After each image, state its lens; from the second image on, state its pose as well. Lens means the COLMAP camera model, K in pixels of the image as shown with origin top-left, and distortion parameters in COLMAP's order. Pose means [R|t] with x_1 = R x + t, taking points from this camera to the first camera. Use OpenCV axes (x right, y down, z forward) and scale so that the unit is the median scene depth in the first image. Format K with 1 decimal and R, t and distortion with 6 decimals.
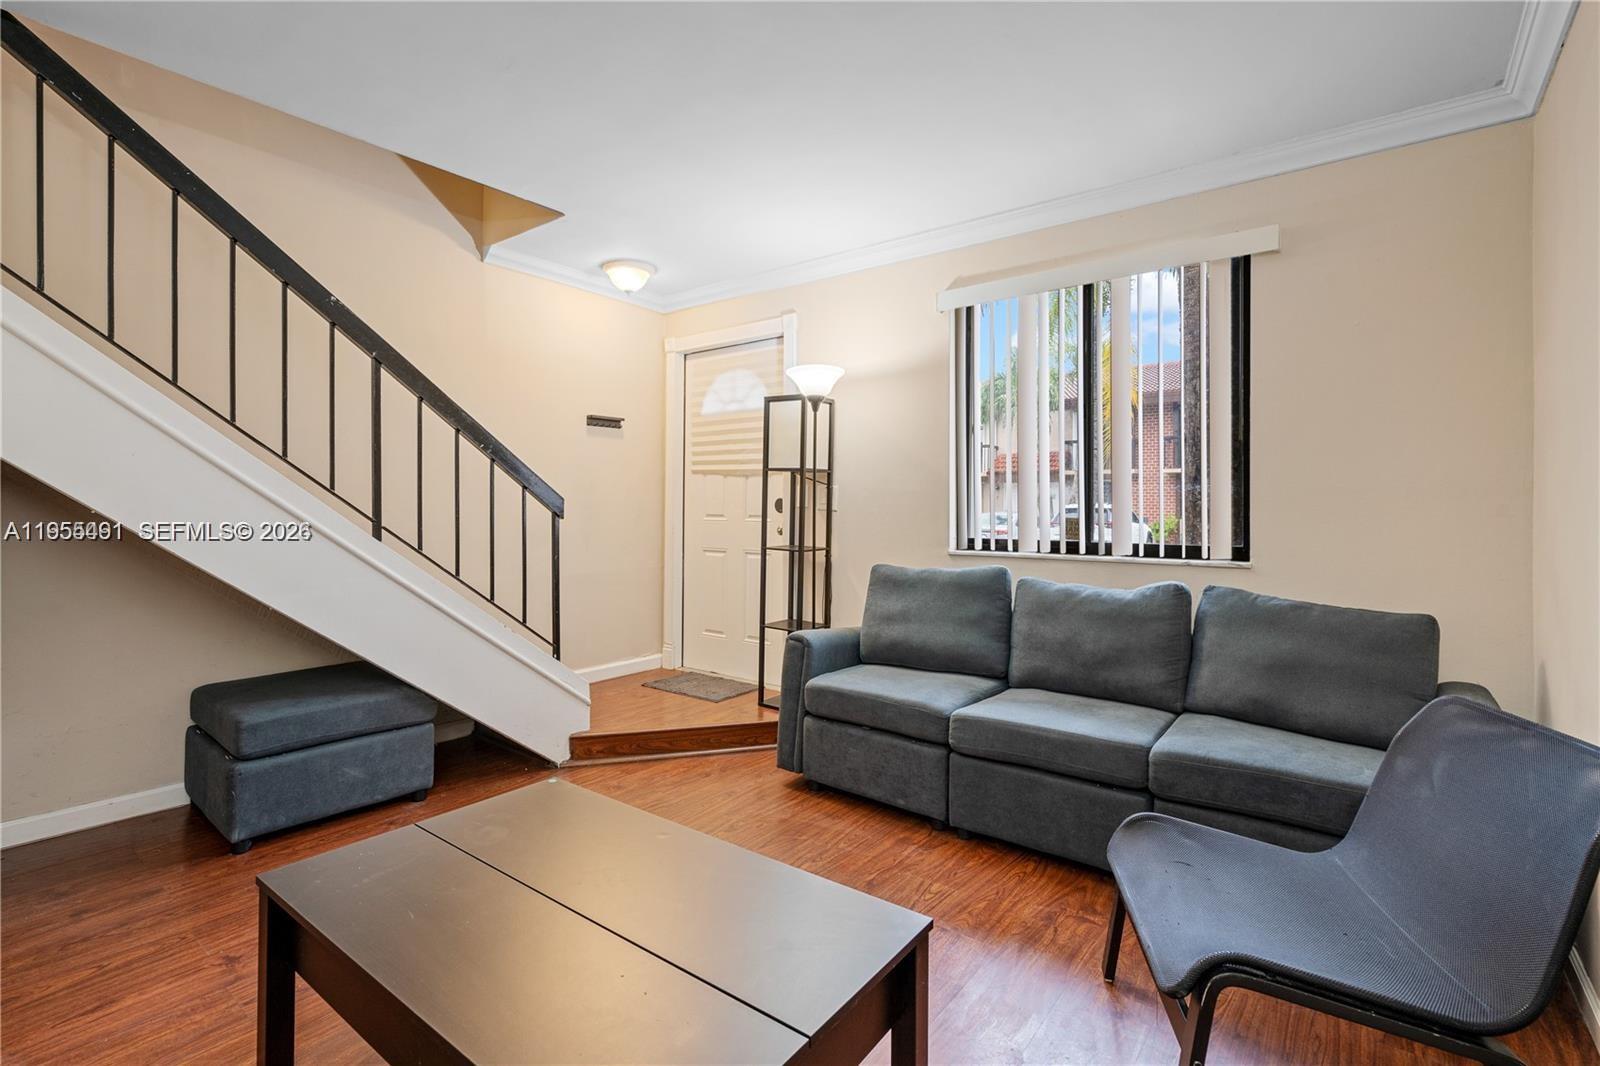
lens RADIAL K [[731.7, 0, 794.7], [0, 731.7, 518.2], [0, 0, 1]] dist [-0.004590, 0.002136]
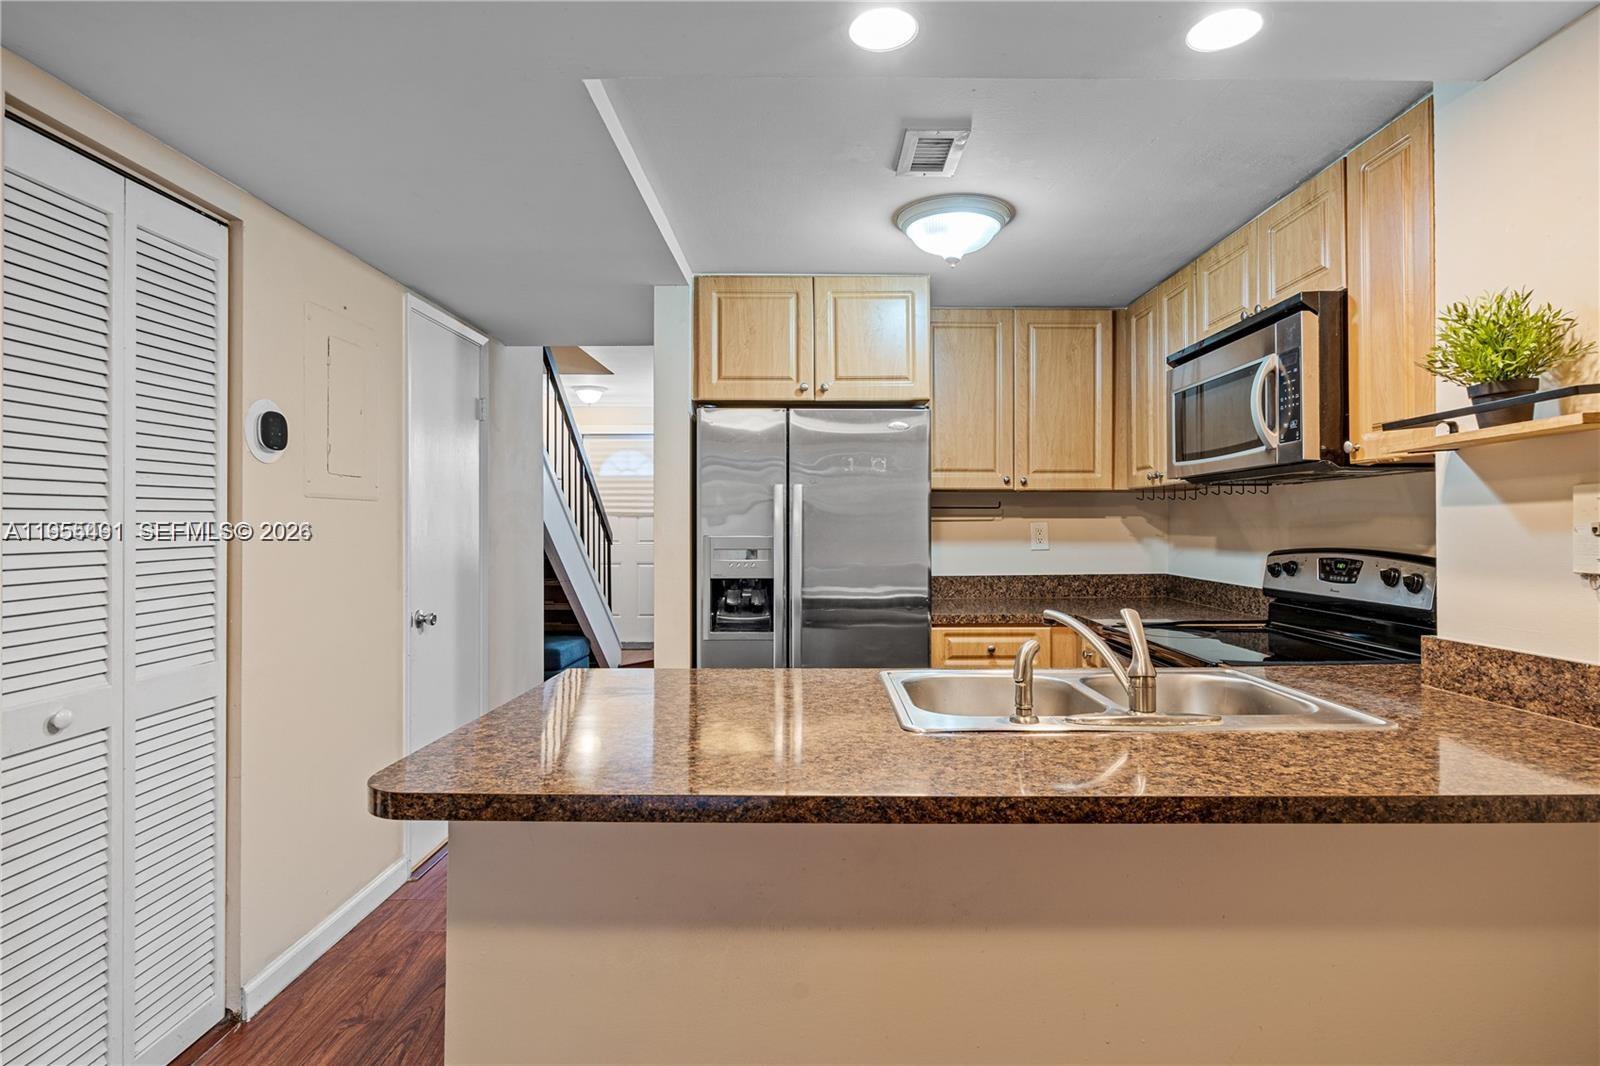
lens RADIAL K [[805.5, 0, 811.4], [0, 805.5, 521.2], [0, 0, 1]] dist [-0.005044, 0.001926]
pose [[0.781221, -0.003738, 0.624243, -1.088914], [0.015872, 0.999778, -0.013876, -0.019860], [-0.624052, 0.020749, 0.781107, -0.792611]]
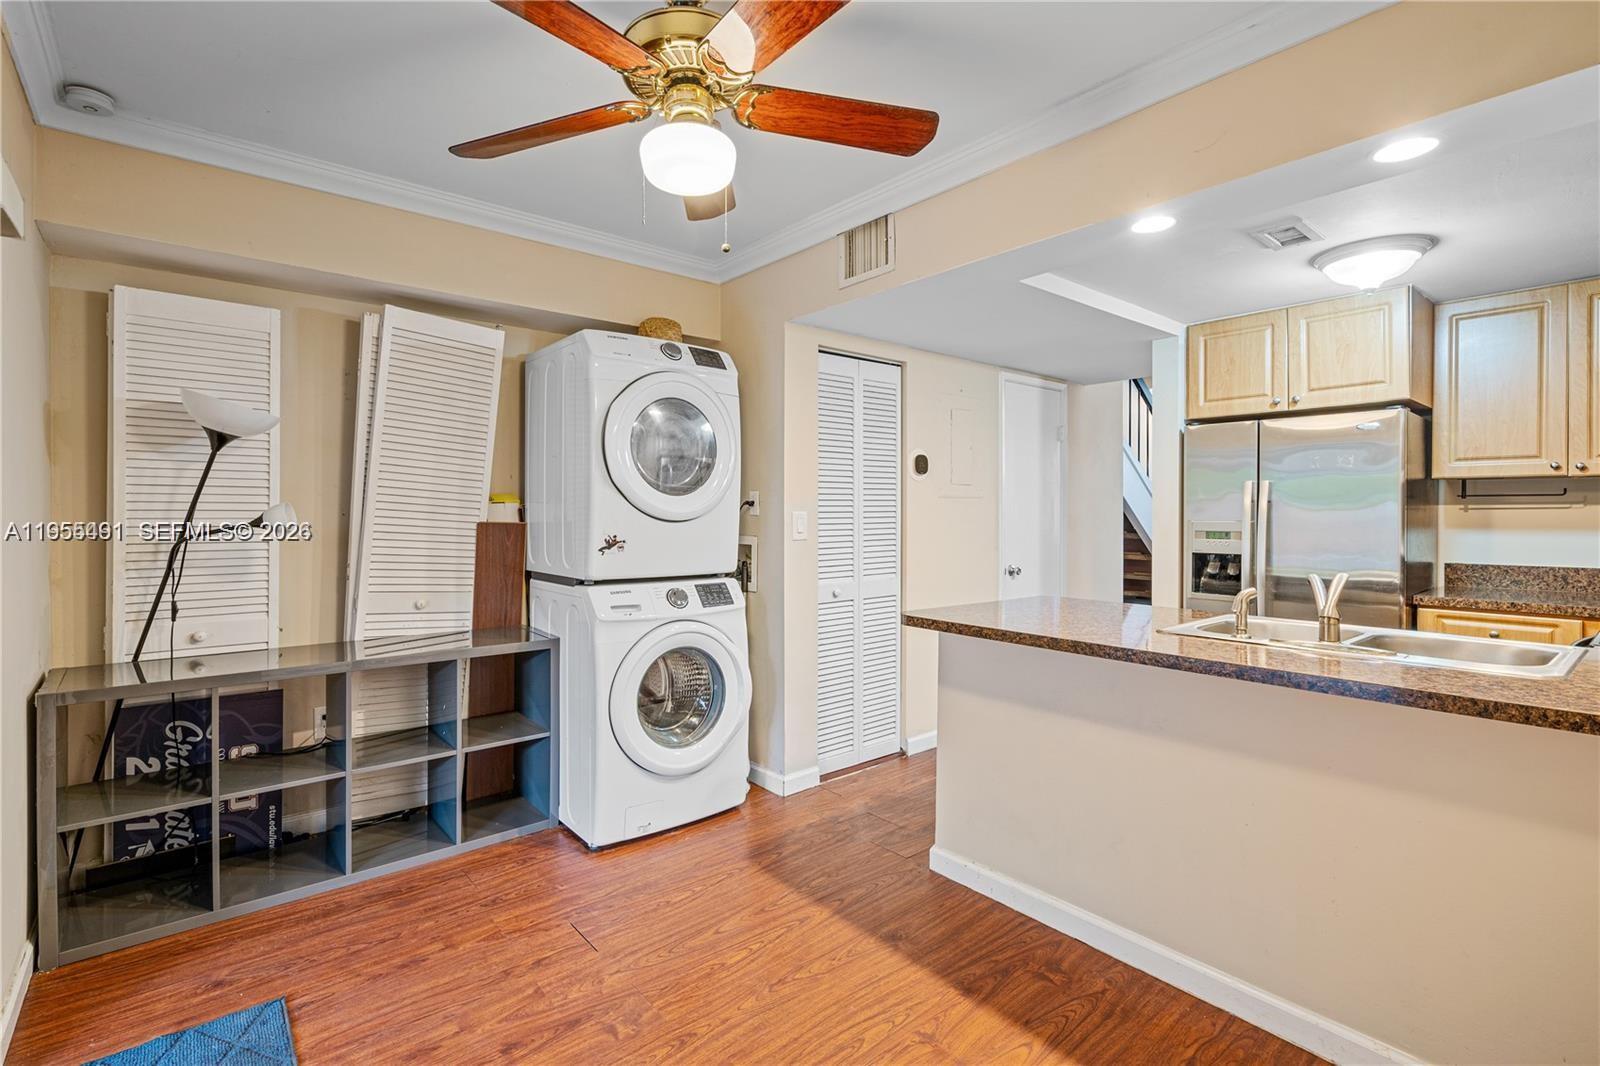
lens RADIAL K [[731.7, 0, 805.4], [0, 731.7, 520.6], [0, 0, 1]] dist [-0.004590, 0.002136]
pose [[0.980293, -0.003289, -0.197521, -0.979252], [0.002136, 0.999979, -0.006048, -0.013301], [0.197537, 0.005507, 0.980280, -1.169988]]
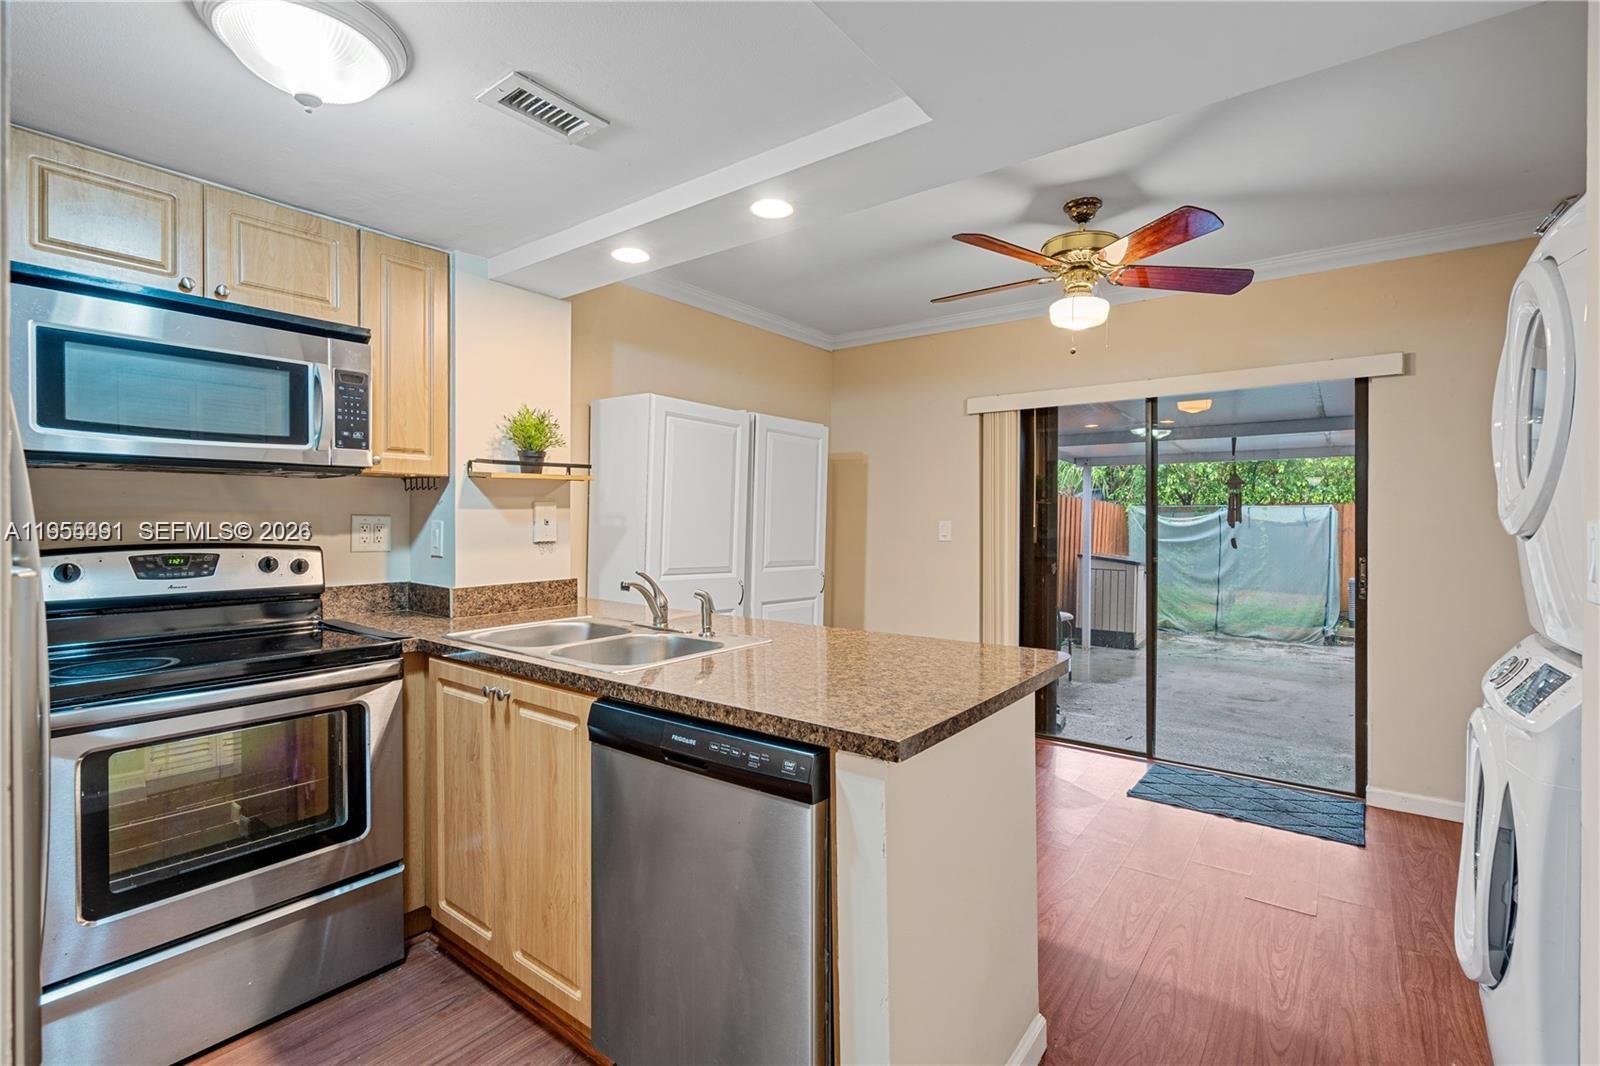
lens RADIAL K [[731.7, 0, 803.2], [0, 731.7, 524.5], [0, 0, 1]] dist [-0.004590, 0.002136]
pose [[-0.999406, -0.008341, -0.033426, -0.819769], [-0.009117, 0.999691, 0.023132, -0.033682], [0.033223, 0.023423, -0.999173, 0.069152]]
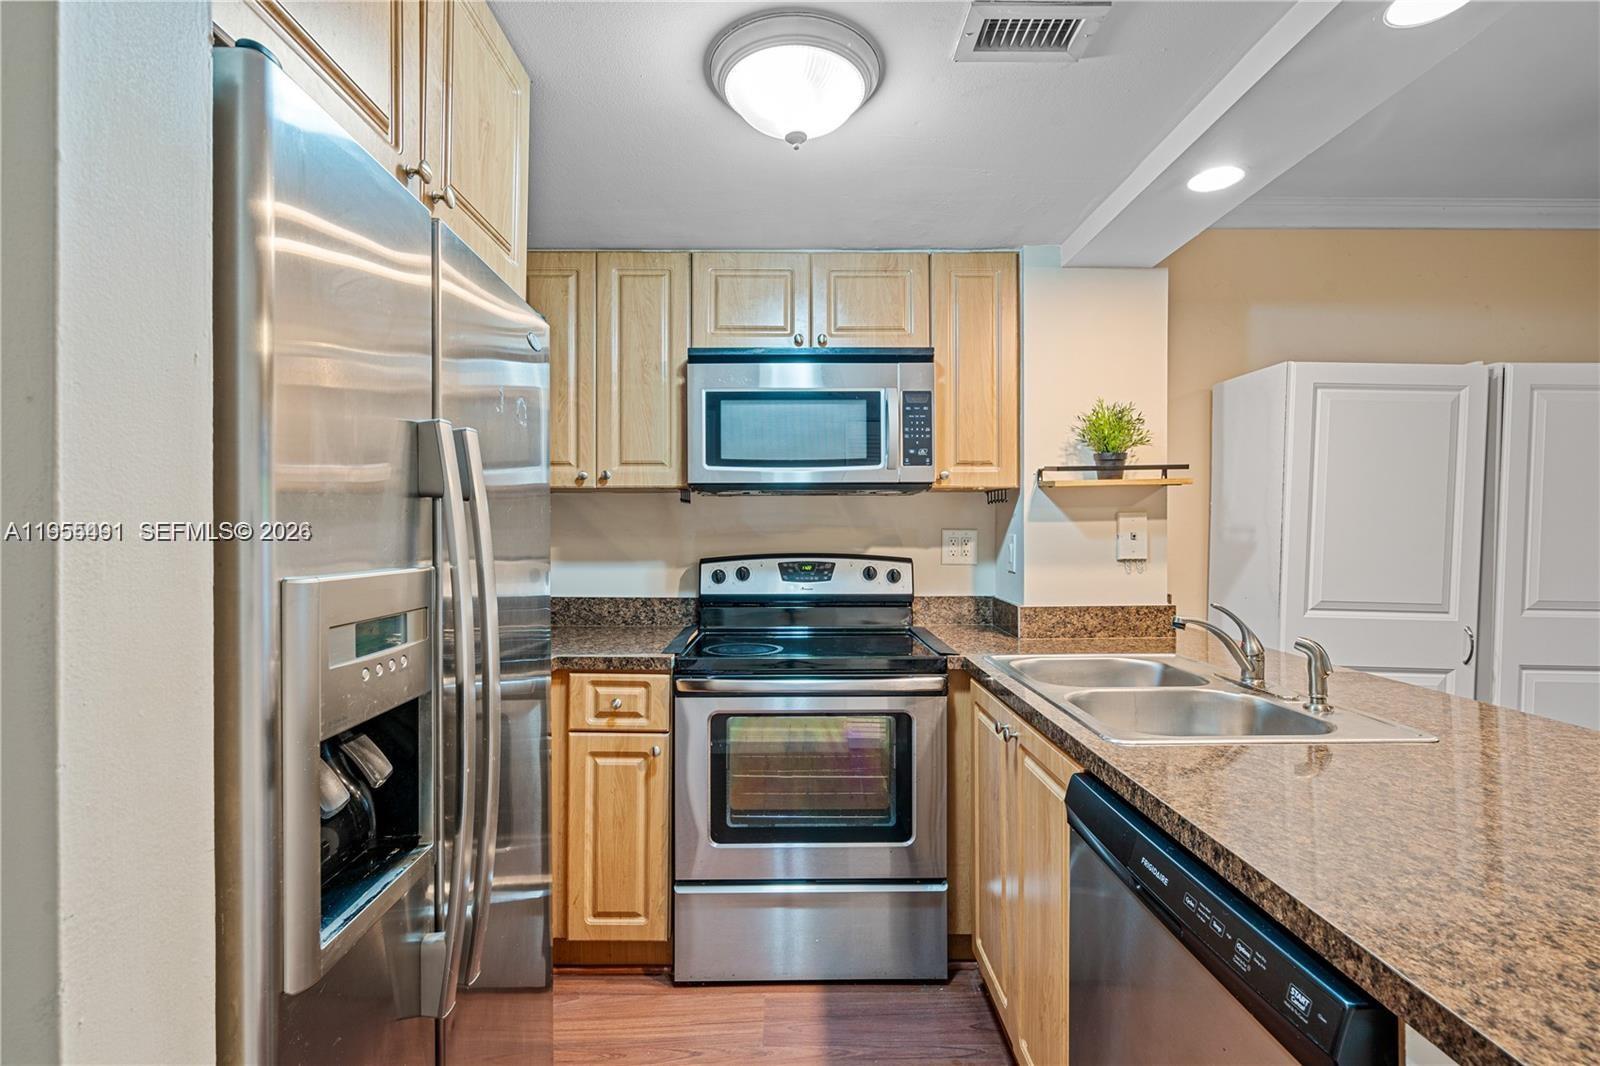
lens RADIAL K [[731.7, 0, 795.2], [0, 731.7, 536.8], [0, 0, 1]] dist [-0.004590, 0.002136]
pose [[-0.634842, -0.010743, 0.772567, -0.887878], [0.009472, 0.999720, 0.021685, -0.032151], [-0.772584, 0.021084, -0.634562, -0.068416]]
